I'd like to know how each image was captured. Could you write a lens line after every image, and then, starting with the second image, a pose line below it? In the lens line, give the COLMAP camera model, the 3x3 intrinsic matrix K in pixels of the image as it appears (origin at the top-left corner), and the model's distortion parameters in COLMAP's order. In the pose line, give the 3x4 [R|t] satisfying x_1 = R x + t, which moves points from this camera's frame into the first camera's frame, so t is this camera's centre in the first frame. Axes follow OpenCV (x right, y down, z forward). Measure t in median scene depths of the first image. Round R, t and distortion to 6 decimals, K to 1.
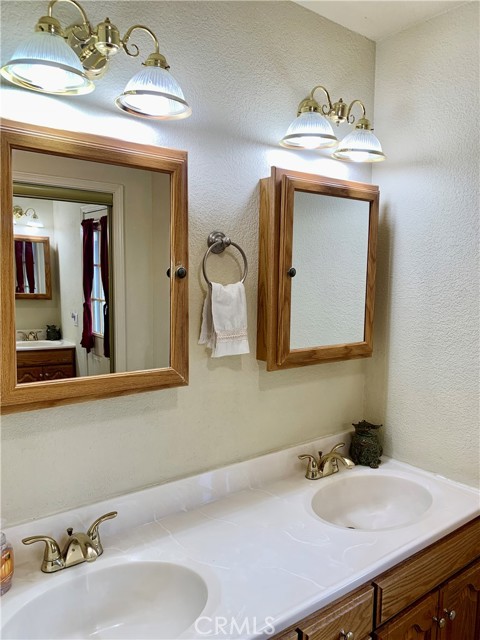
lens RADIAL K [[492.0, 0, 239.3], [0, 492.0, 317.0], [0, 0, 1]] dist [0.055953, -0.061746]
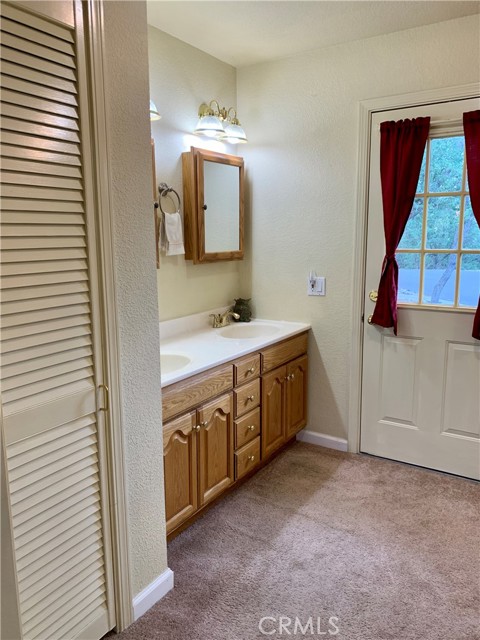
lens RADIAL K [[492.0, 0, 236.5], [0, 492.0, 318.6], [0, 0, 1]] dist [0.055953, -0.061746]
pose [[0.942424, -0.076329, 0.325594, -0.375462], [0.047797, 0.994352, 0.094757, 0.137978], [-0.330988, -0.073739, 0.940749, -0.708510]]
